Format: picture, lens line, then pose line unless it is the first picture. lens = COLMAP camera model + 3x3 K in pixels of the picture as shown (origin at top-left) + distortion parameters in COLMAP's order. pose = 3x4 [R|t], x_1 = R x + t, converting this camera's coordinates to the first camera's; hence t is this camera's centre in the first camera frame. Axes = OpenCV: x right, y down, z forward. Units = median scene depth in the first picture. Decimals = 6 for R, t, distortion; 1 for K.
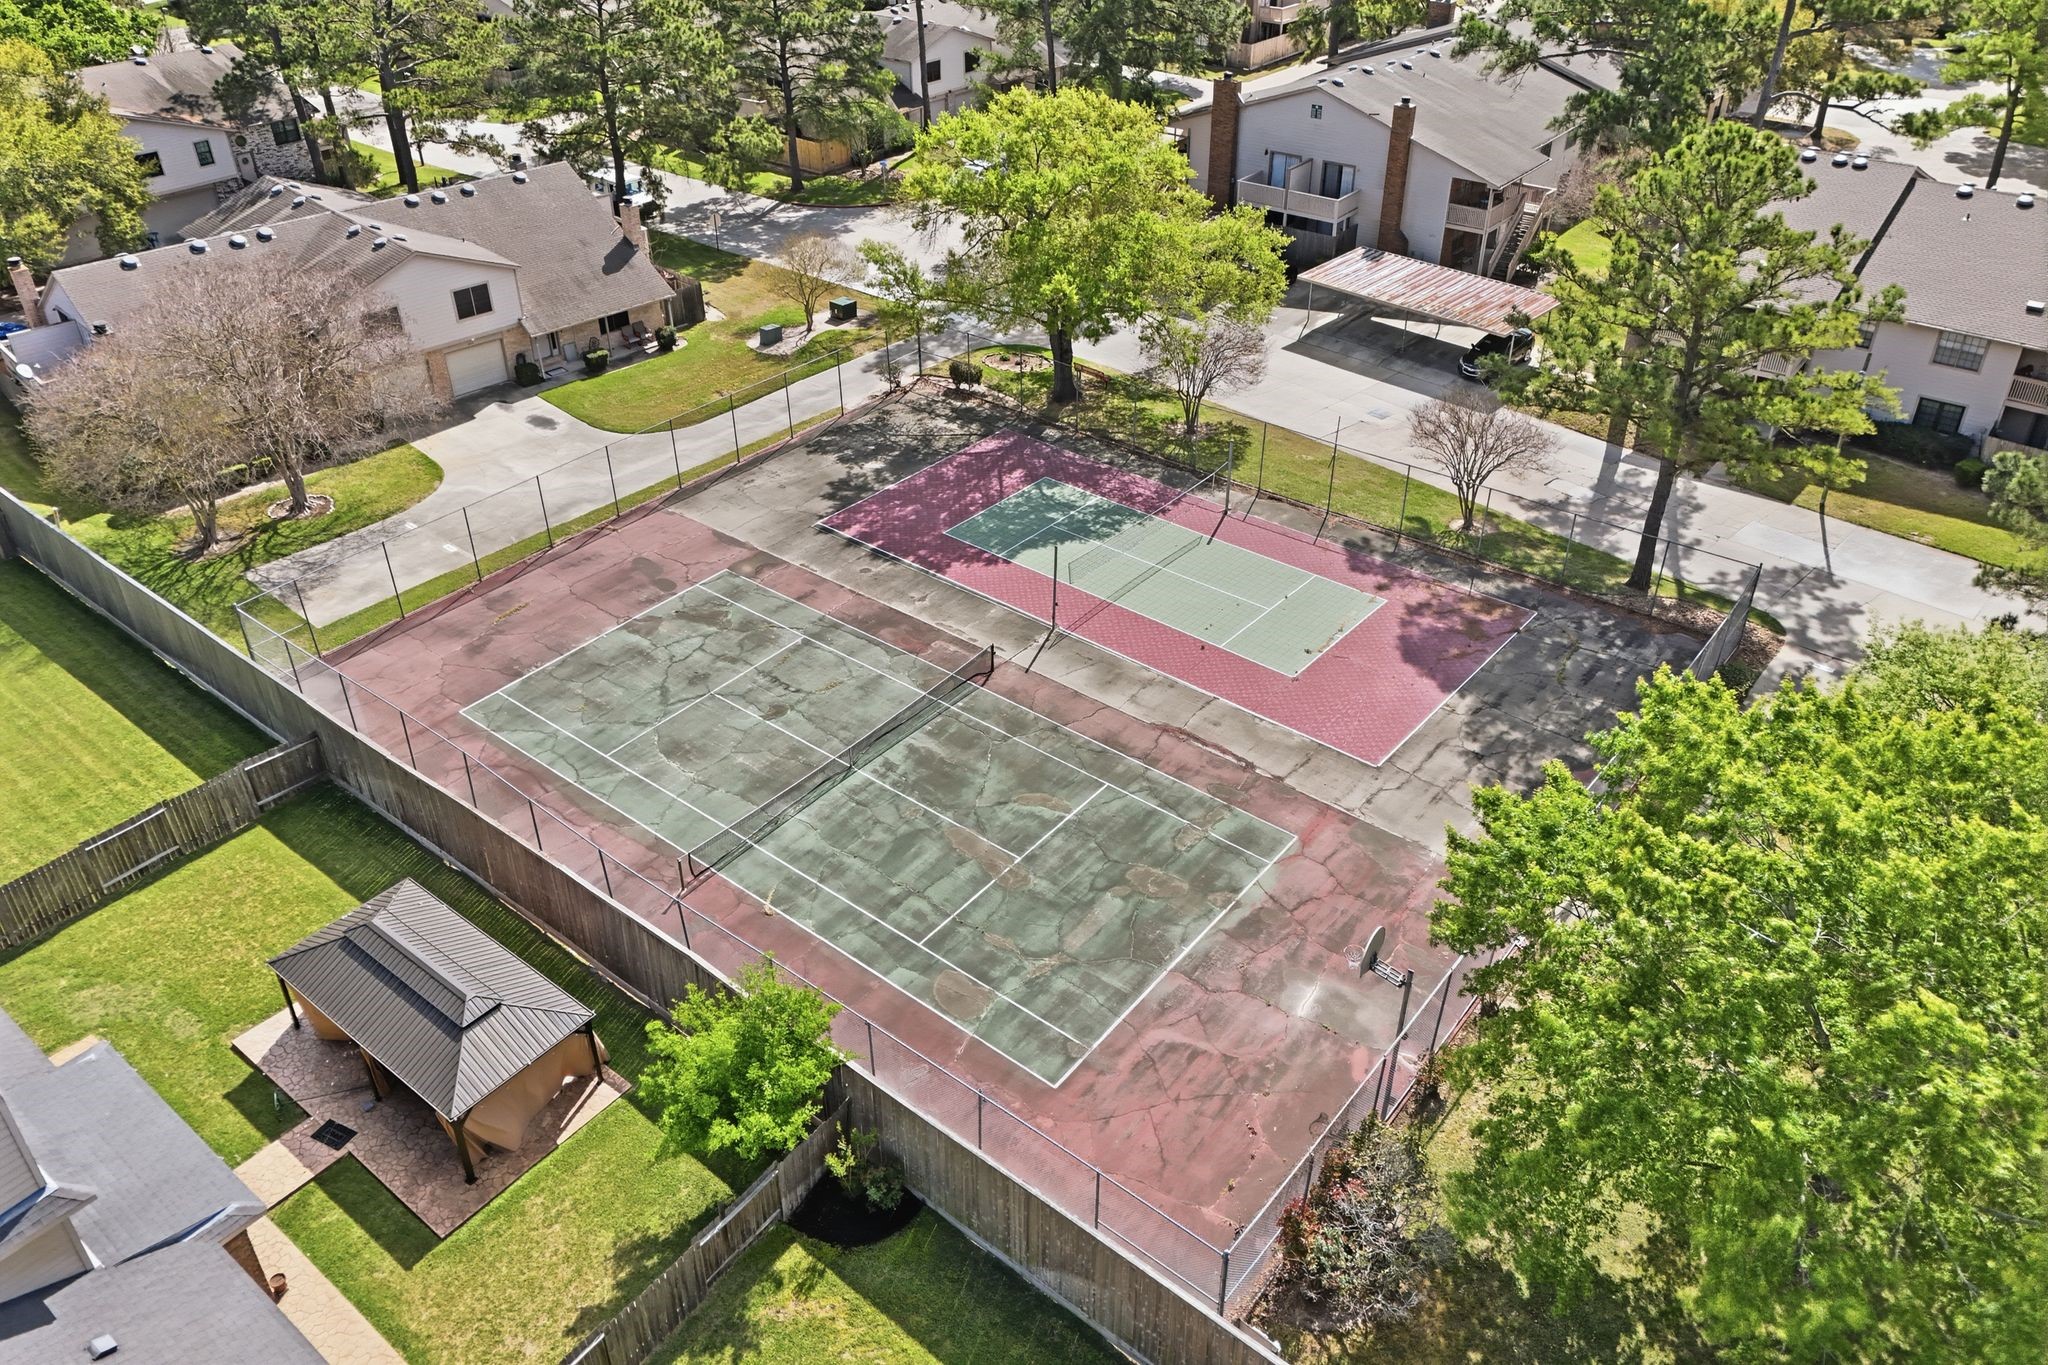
lens RADIAL K [[1406.4, 0, 1024.0], [0, 1406.4, 682.5], [0, 0, 1]] dist [0.008899, 0.001143]
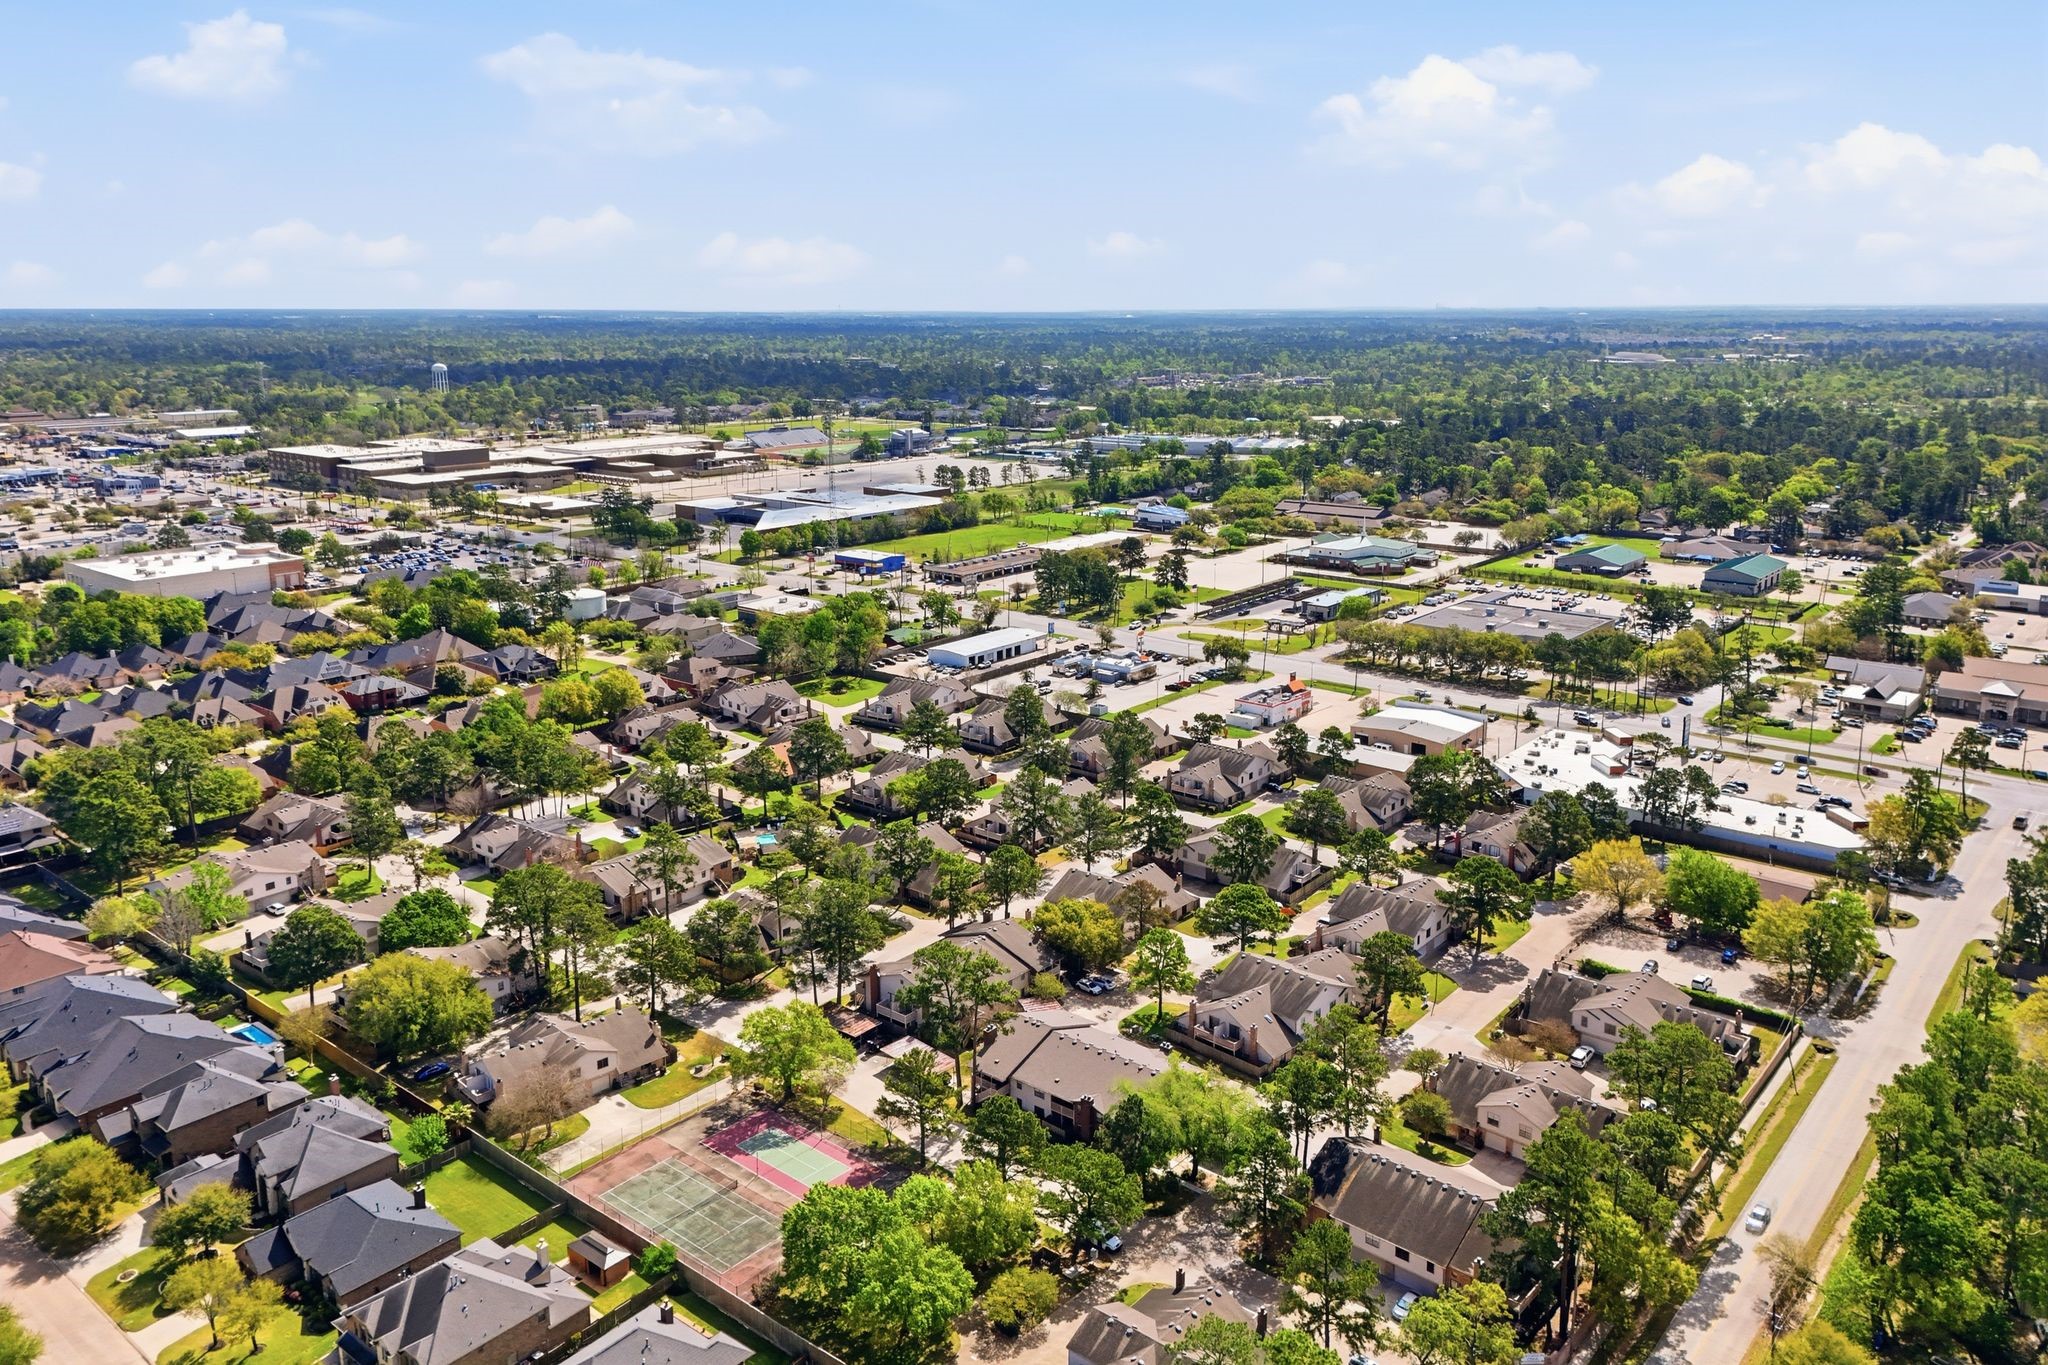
lens RADIAL K [[1406.4, 0, 1024.0], [0, 1406.4, 682.5], [0, 0, 1]] dist [0.008899, 0.001143]
pose [[0.999946, 0.008733, -0.005667, 0.589847], [-0.010196, 0.931520, -0.363546, 0.075796], [0.002104, 0.363584, 0.931559, -2.353786]]
